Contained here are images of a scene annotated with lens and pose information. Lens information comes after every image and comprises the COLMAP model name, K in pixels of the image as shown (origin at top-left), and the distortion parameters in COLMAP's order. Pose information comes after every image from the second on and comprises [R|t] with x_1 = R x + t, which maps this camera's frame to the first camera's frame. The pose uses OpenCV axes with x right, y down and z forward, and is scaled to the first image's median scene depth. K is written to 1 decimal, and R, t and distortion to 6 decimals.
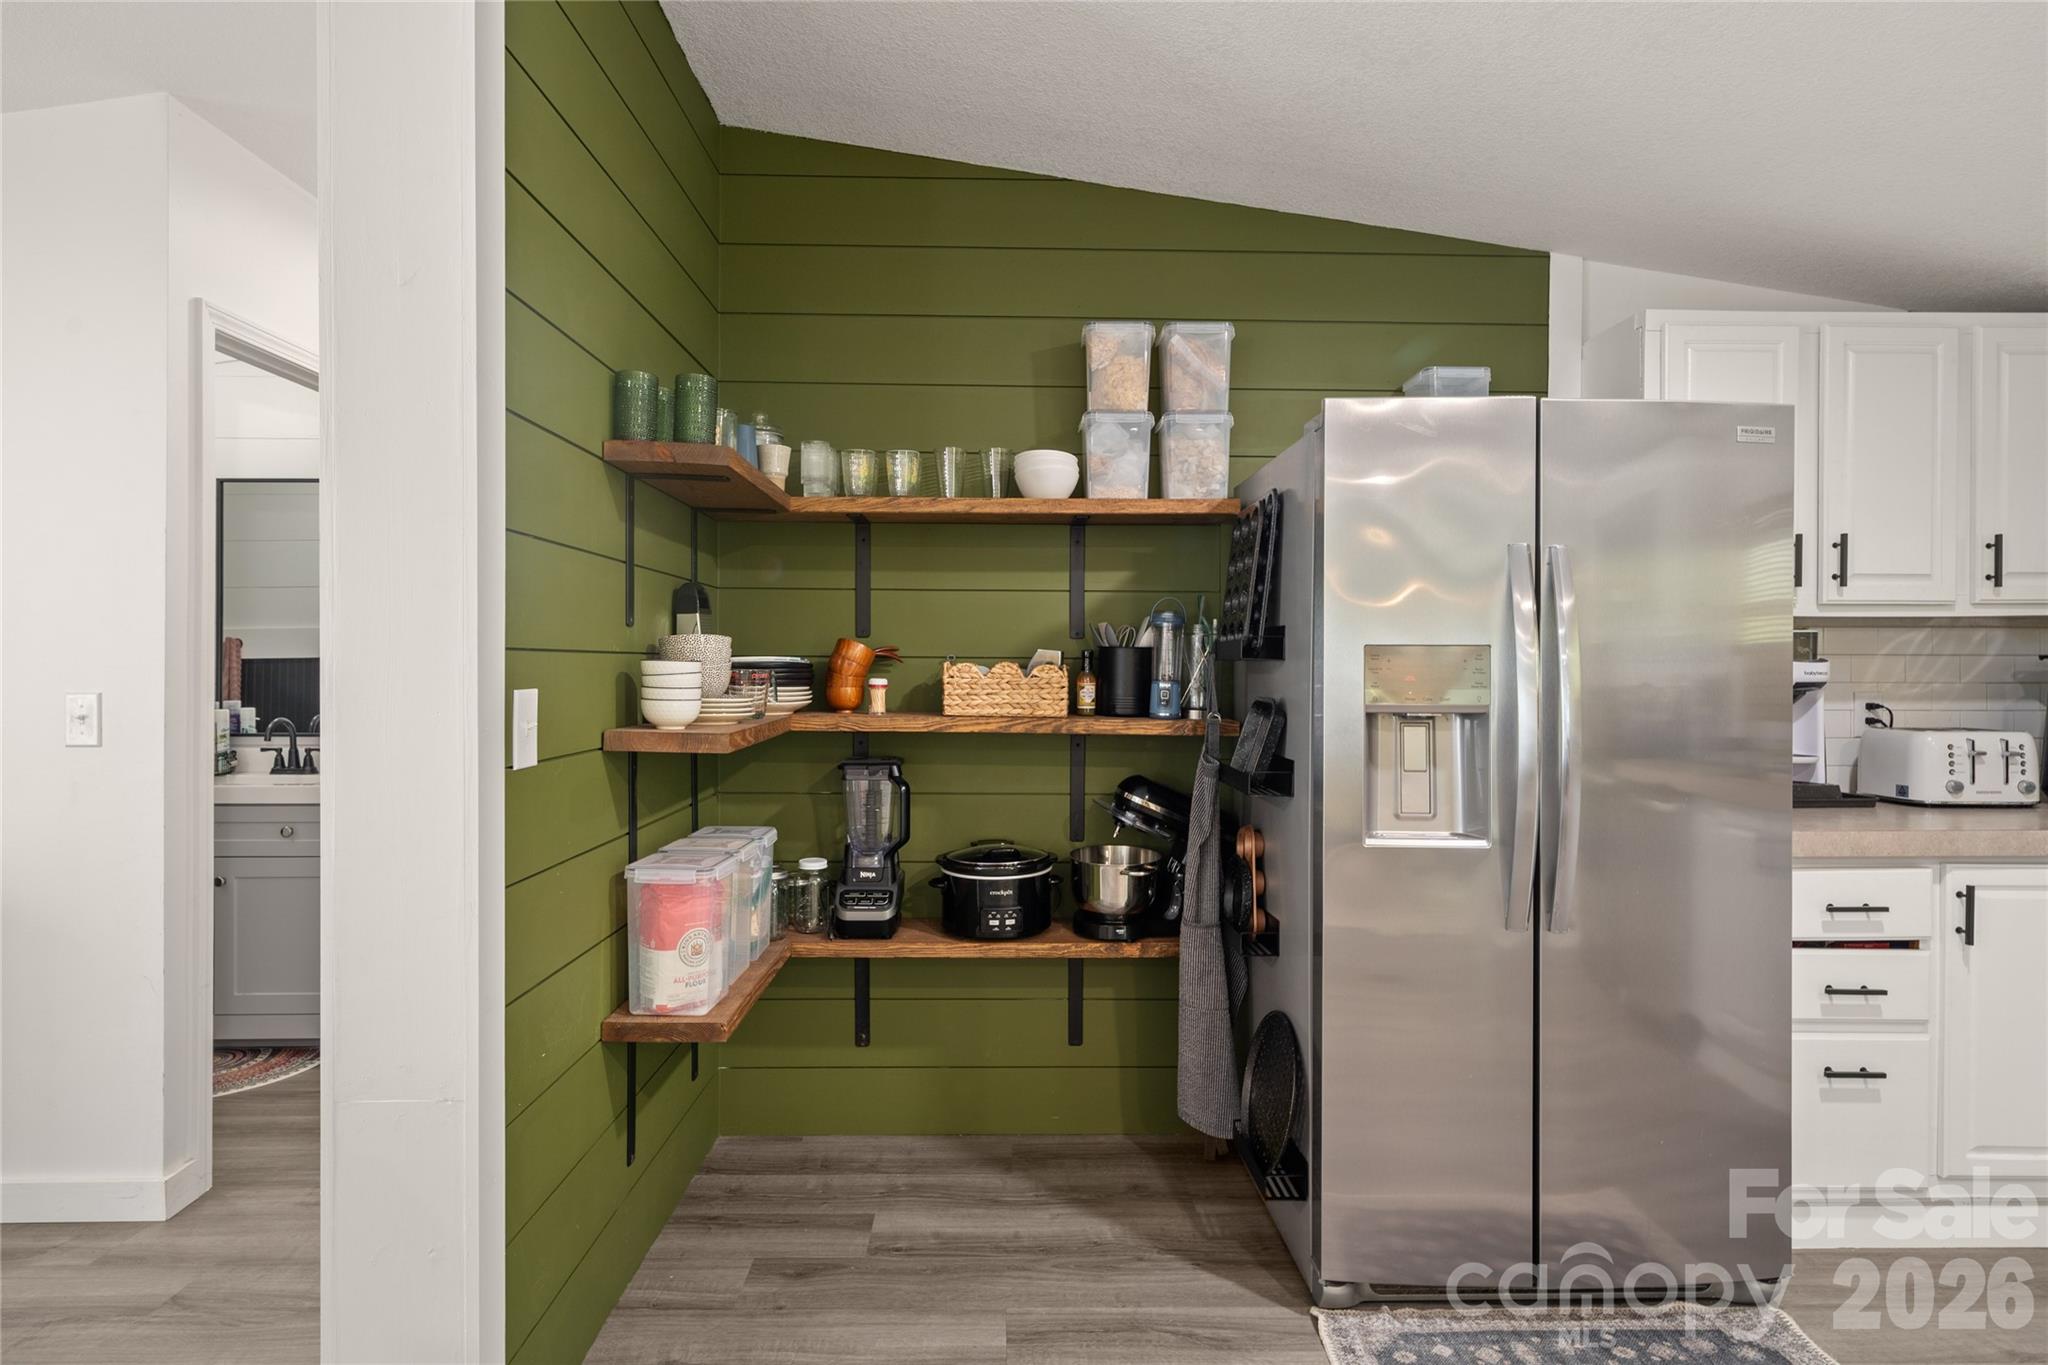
lens RADIAL K [[1097.6, 0, 1021.6], [0, 1097.6, 673.0], [0, 0, 1]] dist [0.000357, 0.000815]
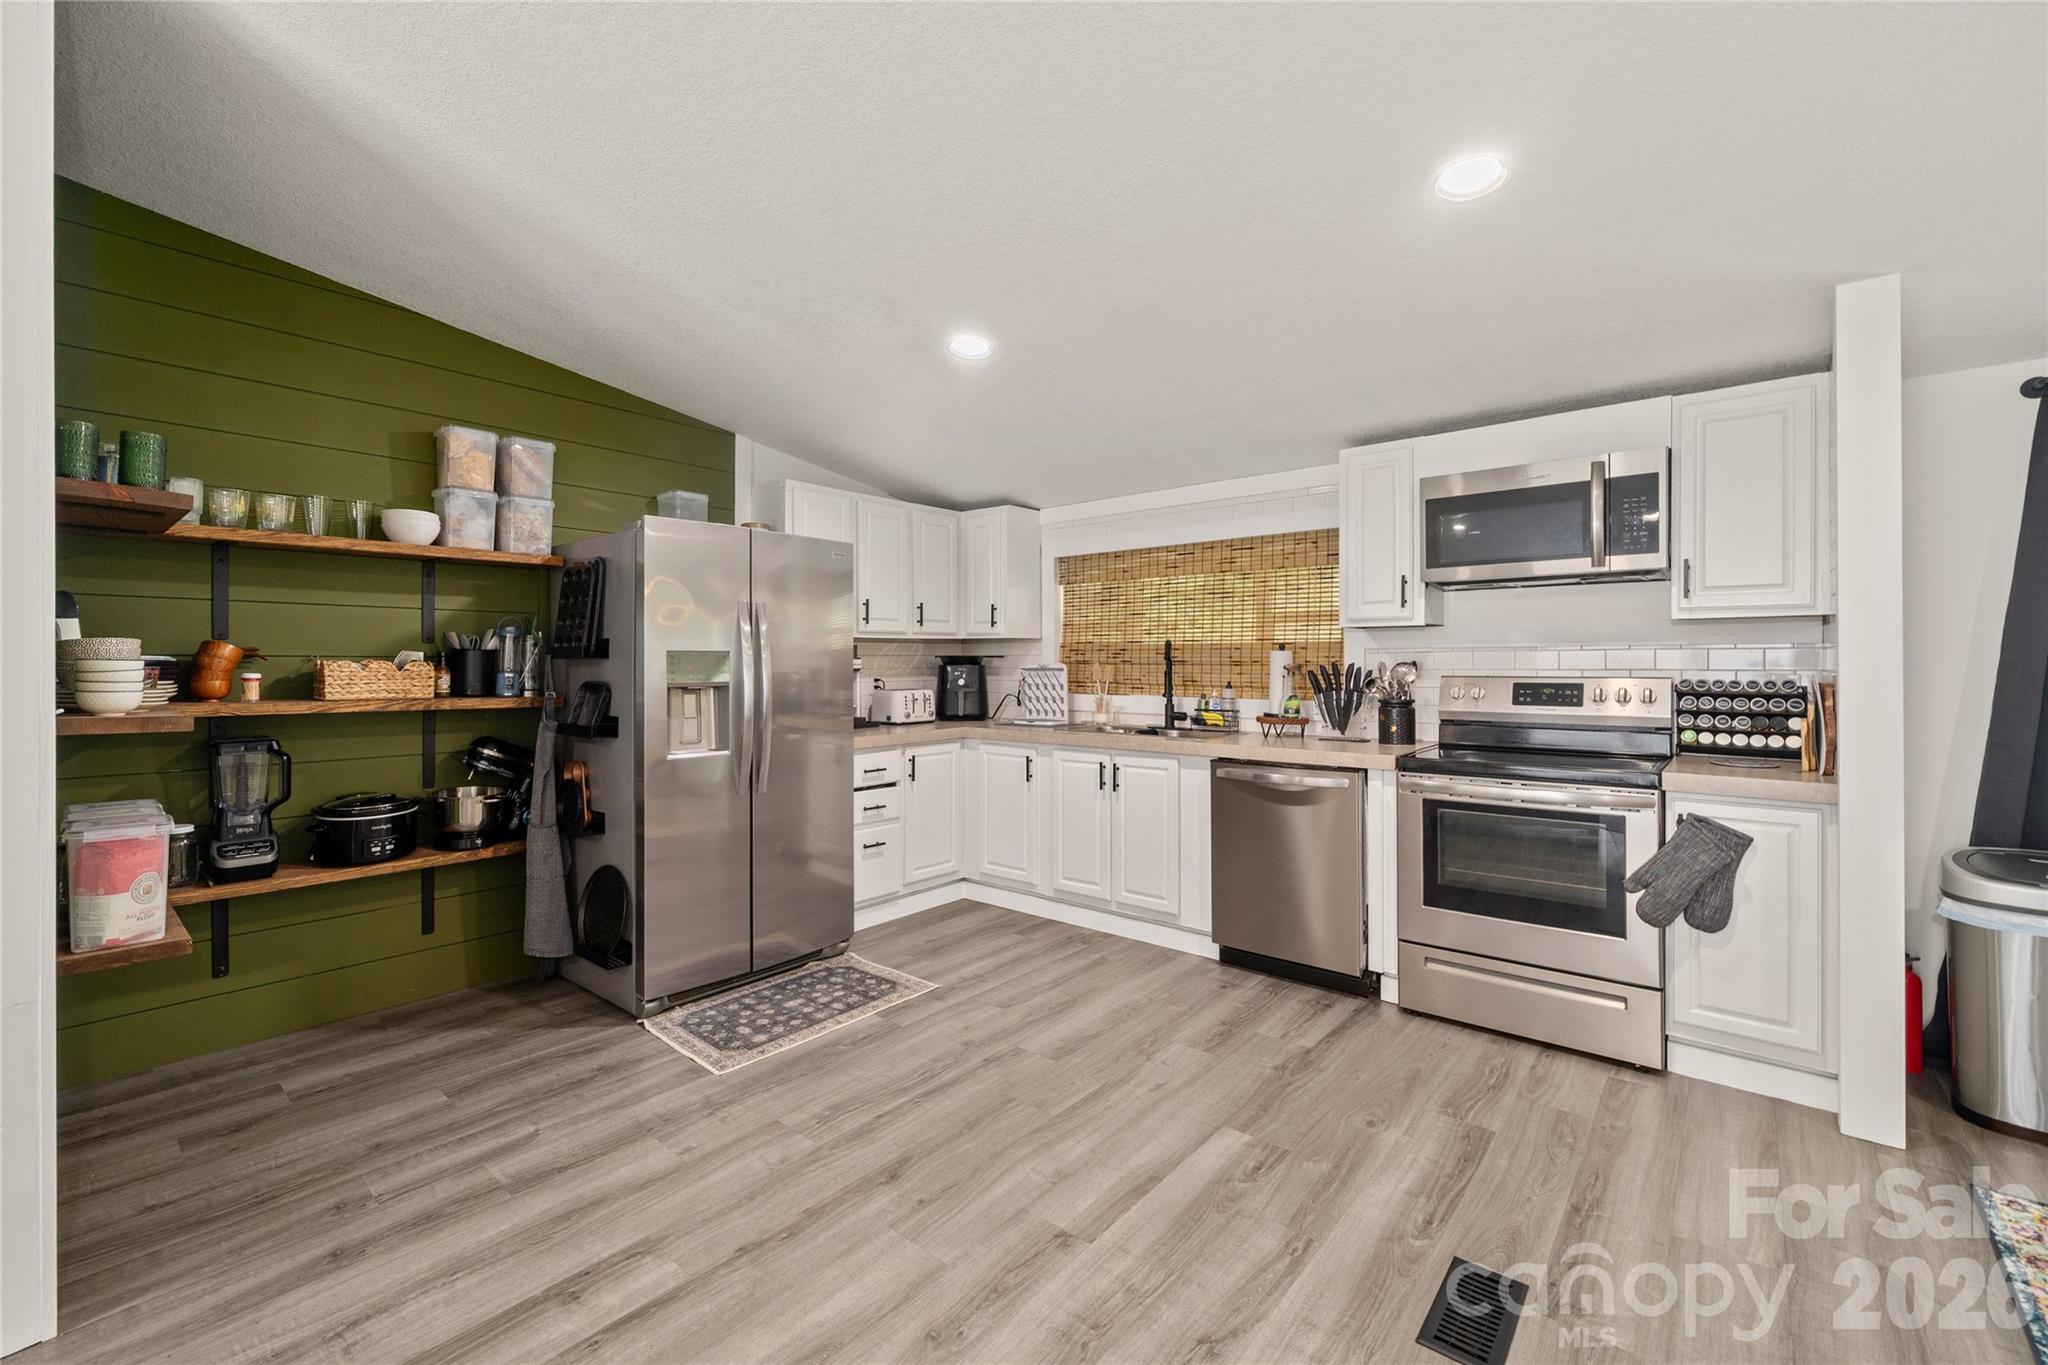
lens RADIAL K [[844.8, 0, 1022.2], [0, 844.8, 662.4], [0, 0, 1]] dist [0.000019, -0.000006]
pose [[0.661522, -0.004405, 0.749913, -0.278478], [0.006289, 0.999980, 0.000326, -0.002190], [-0.749900, 0.004500, 0.661536, -0.305914]]
